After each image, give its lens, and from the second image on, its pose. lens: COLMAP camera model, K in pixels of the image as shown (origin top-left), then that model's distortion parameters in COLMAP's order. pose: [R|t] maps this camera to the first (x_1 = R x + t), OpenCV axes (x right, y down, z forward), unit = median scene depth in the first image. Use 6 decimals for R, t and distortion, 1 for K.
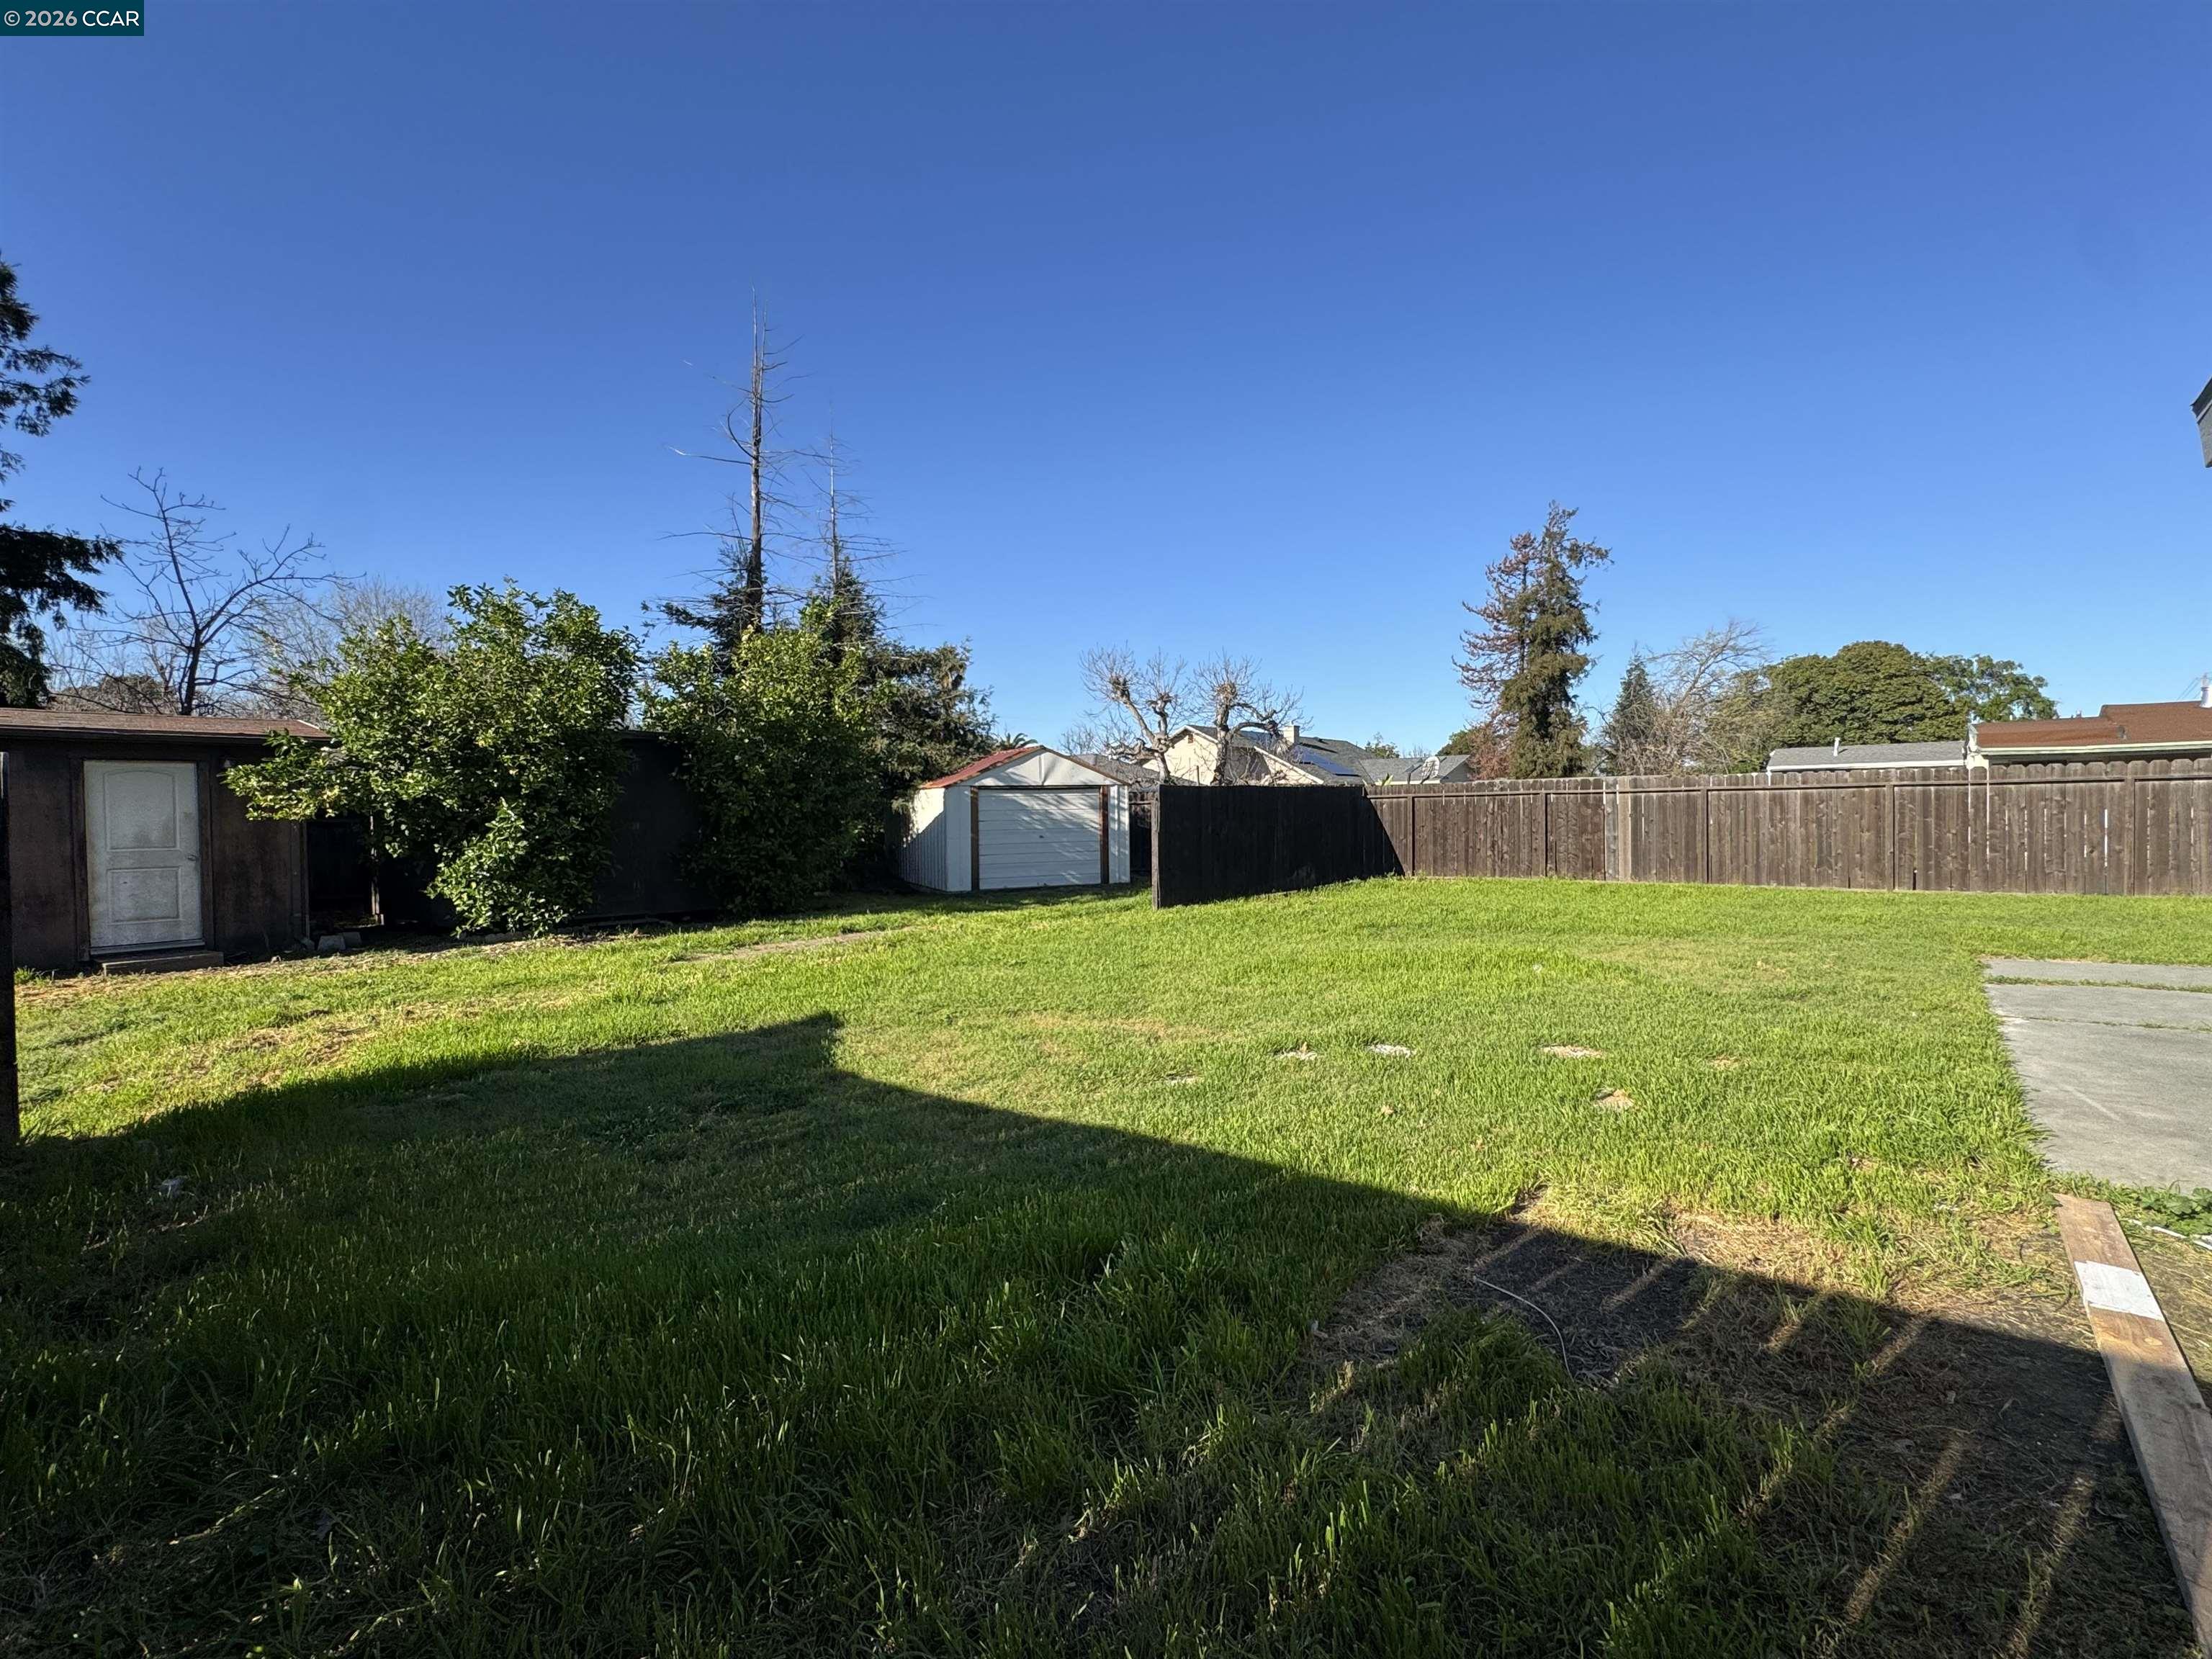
lens RADIAL K [[1013.8, 0, 1103.8], [0, 1013.8, 830.0], [0, 0, 1]] dist [-0.001892, -0.000078]
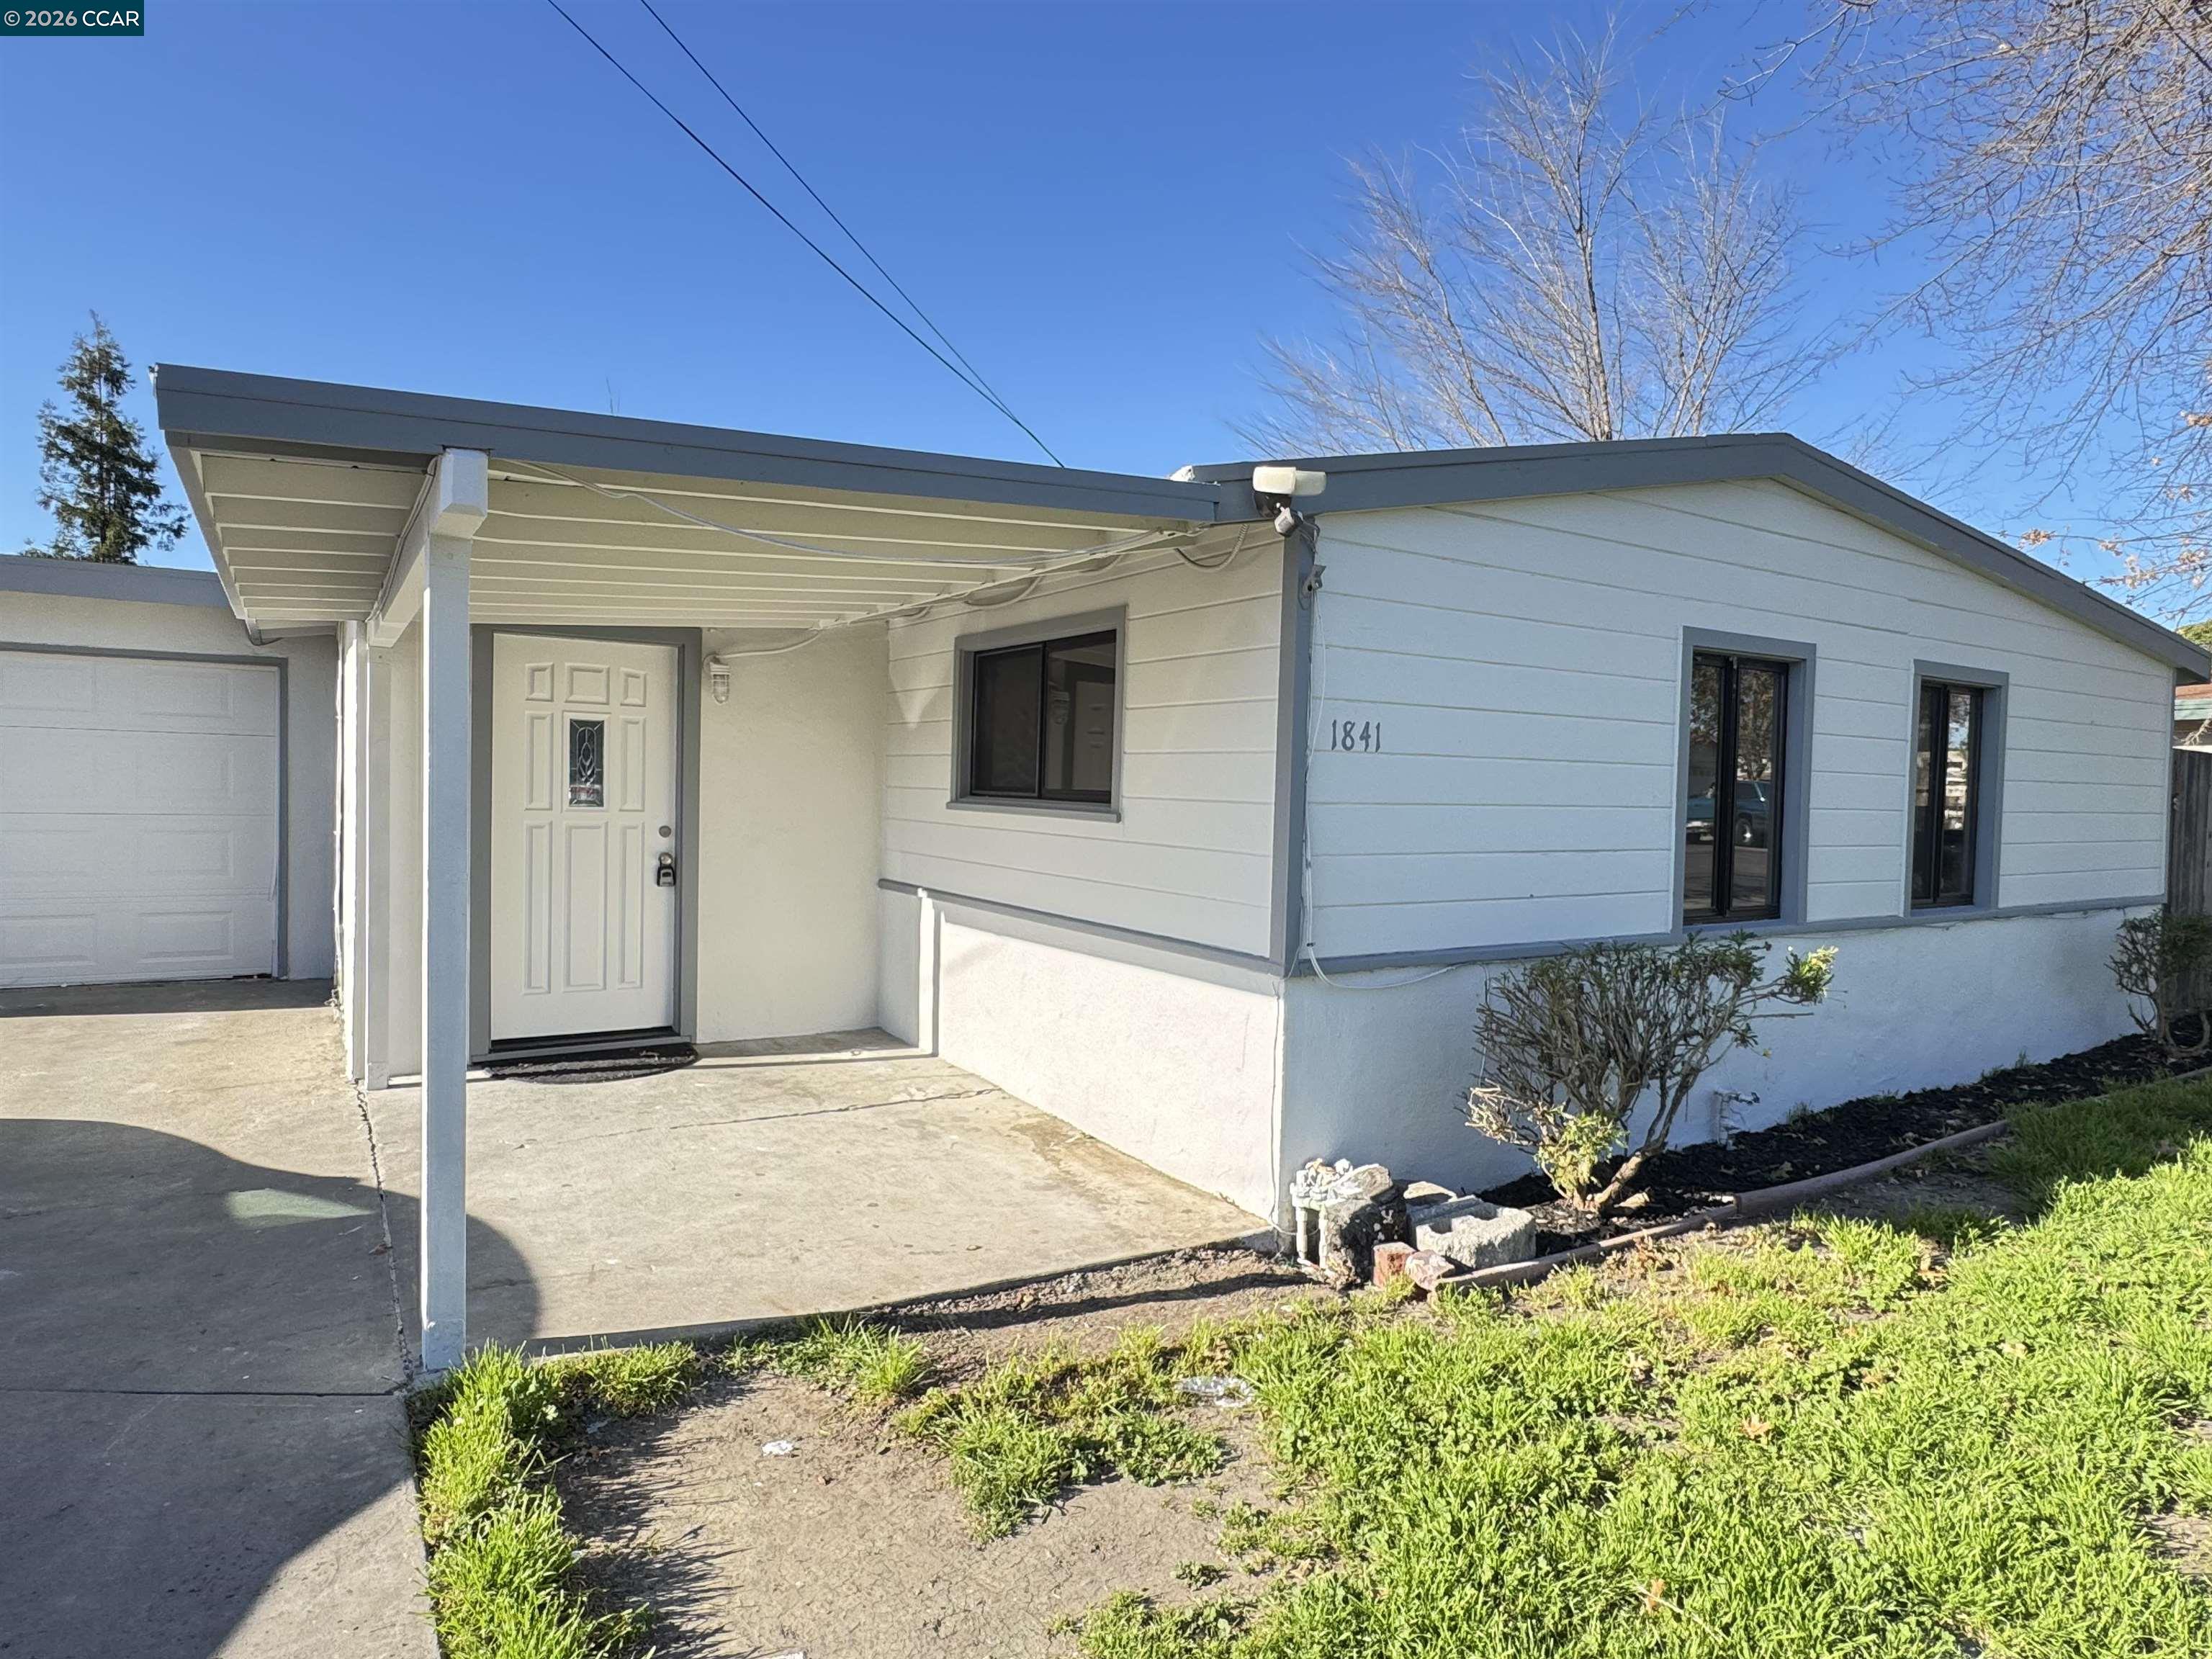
lens RADIAL K [[1252.9, 0, 1090.0], [0, 1252.9, 832.2], [0, 0, 1]] dist [0.005968, -0.001596]
pose [[0.944483, 0.041949, -0.325871, 1.036104], [-0.039232, 0.999119, 0.014906, -0.008589], [0.326209, -0.001294, 0.945297, -0.456890]]
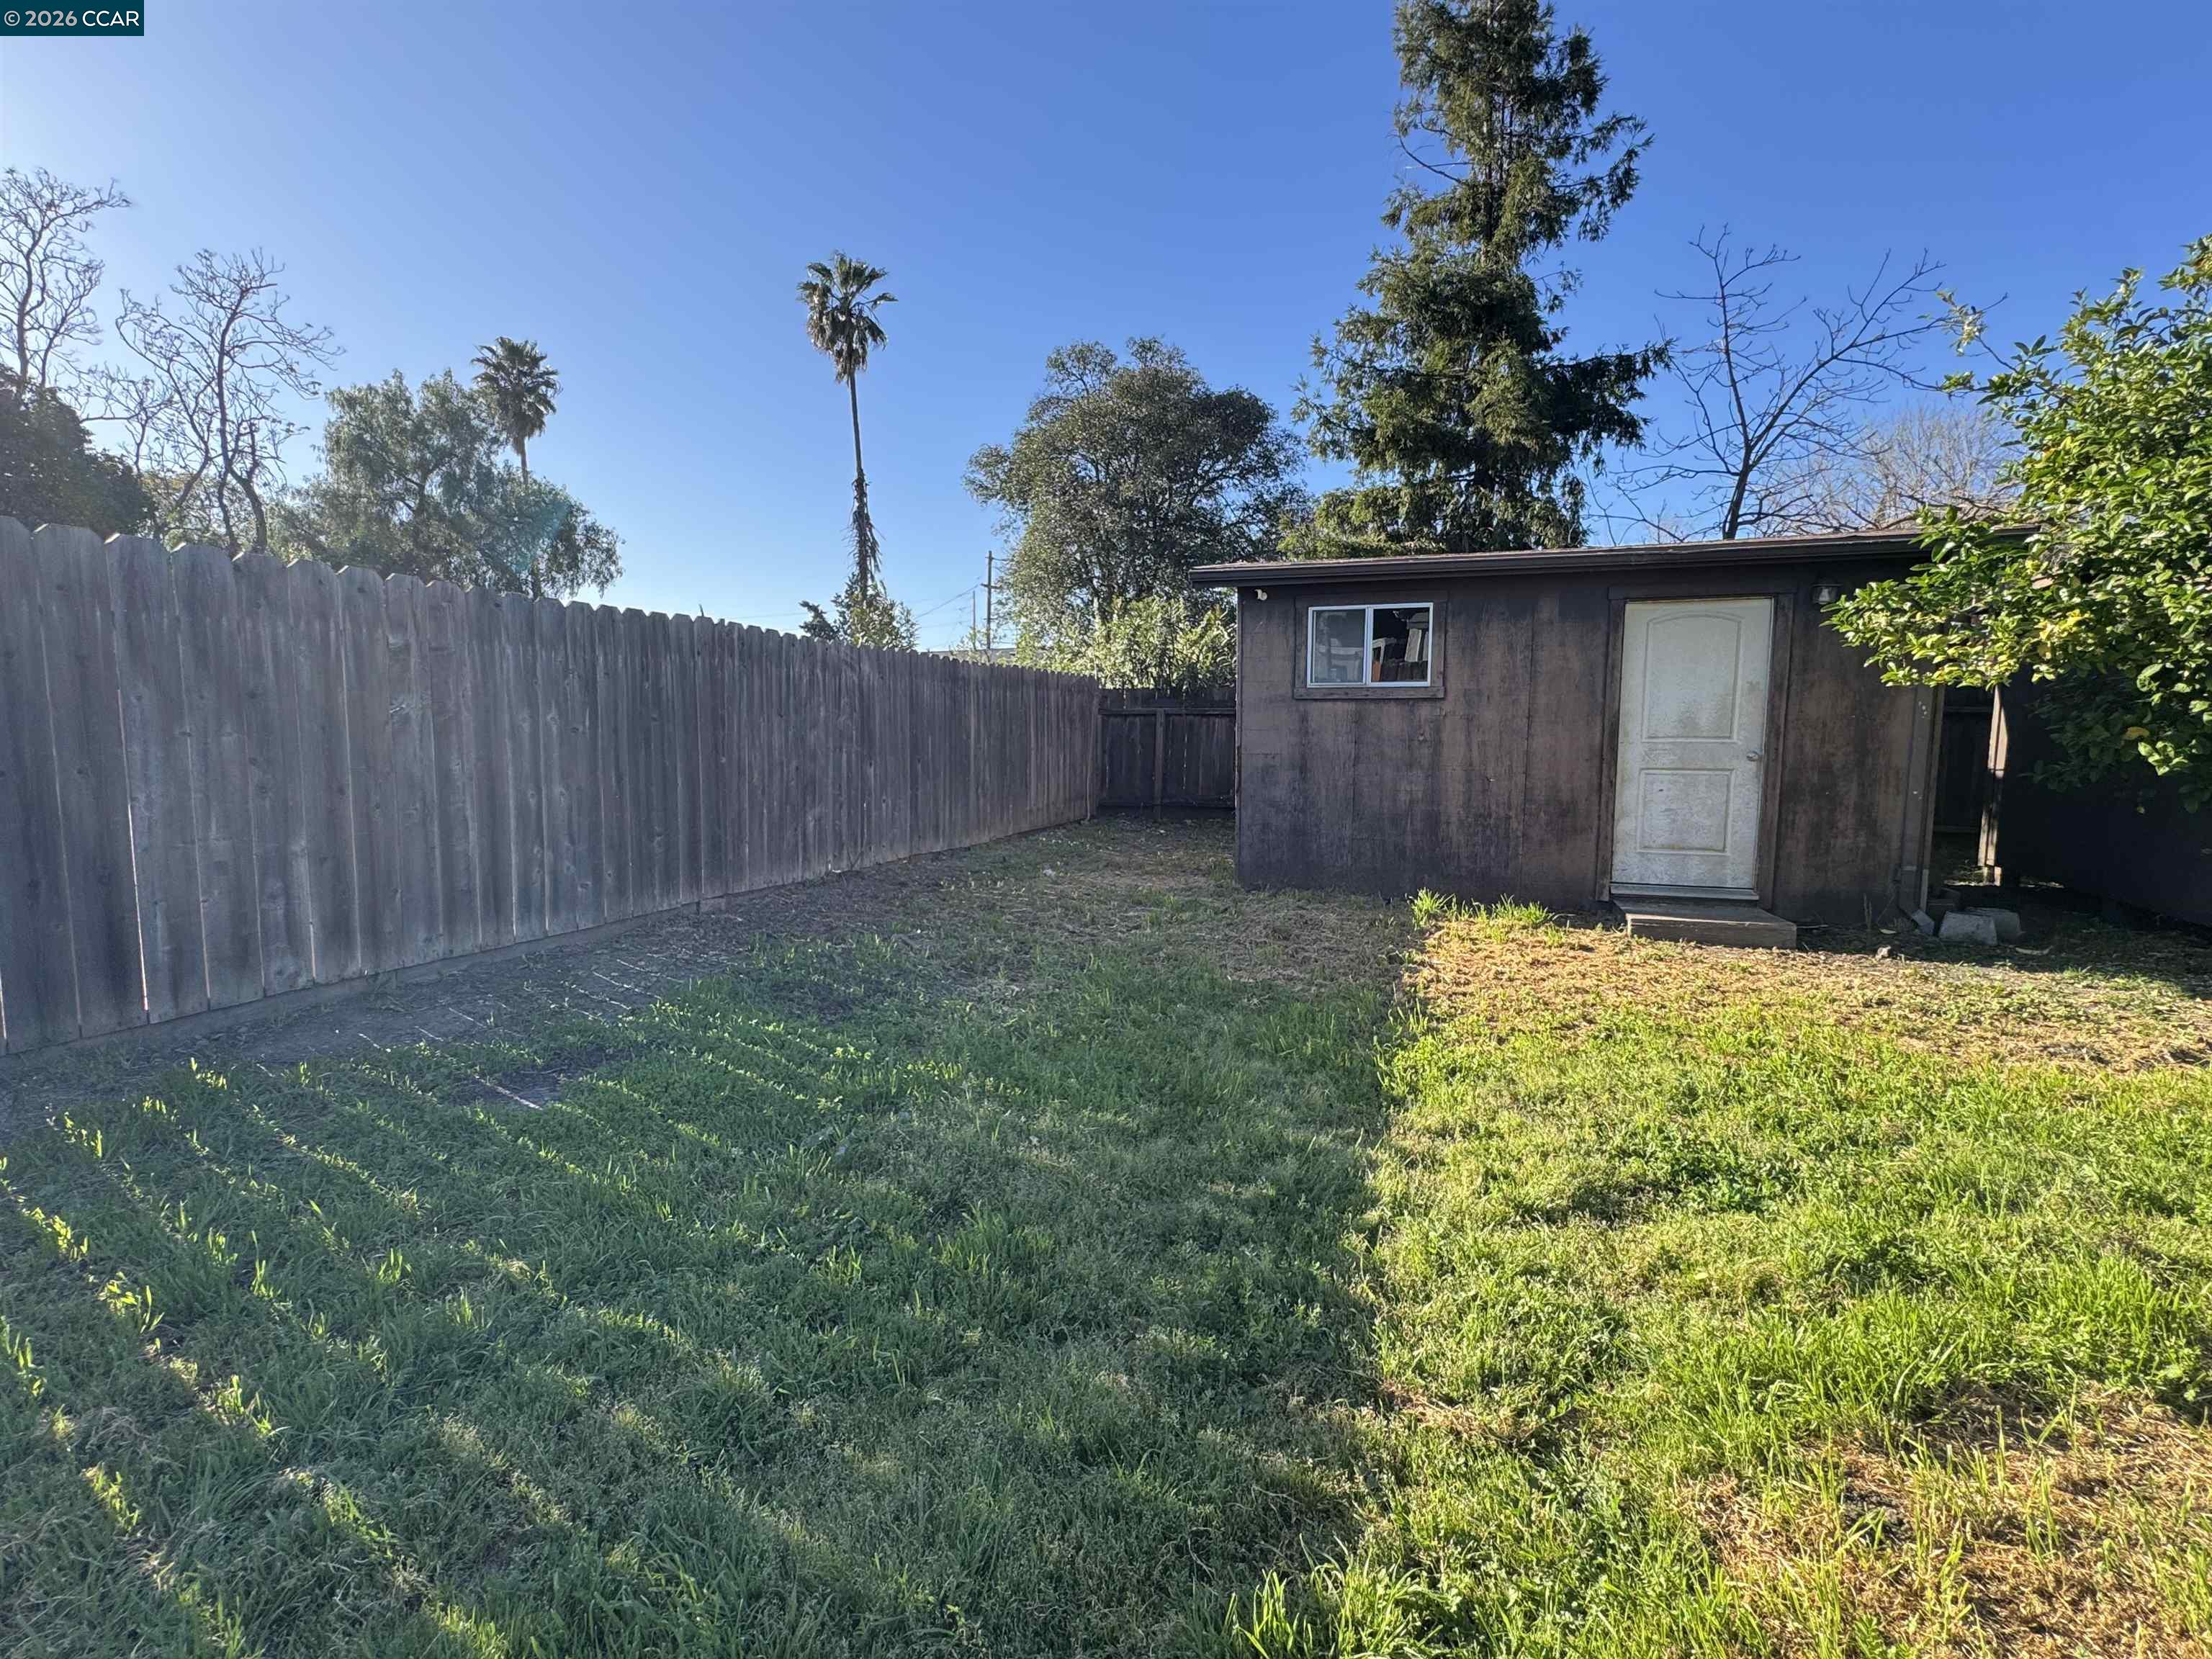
lens RADIAL K [[1013.8, 0, 1103.8], [0, 1013.8, 830.0], [0, 0, 1]] dist [-0.001892, -0.000078]
pose [[0.330244, 0.108608, -0.937626, -0.325869], [-0.023425, 0.993995, 0.106887, 0.011134], [0.943605, -0.013335, 0.330805, 0.307803]]
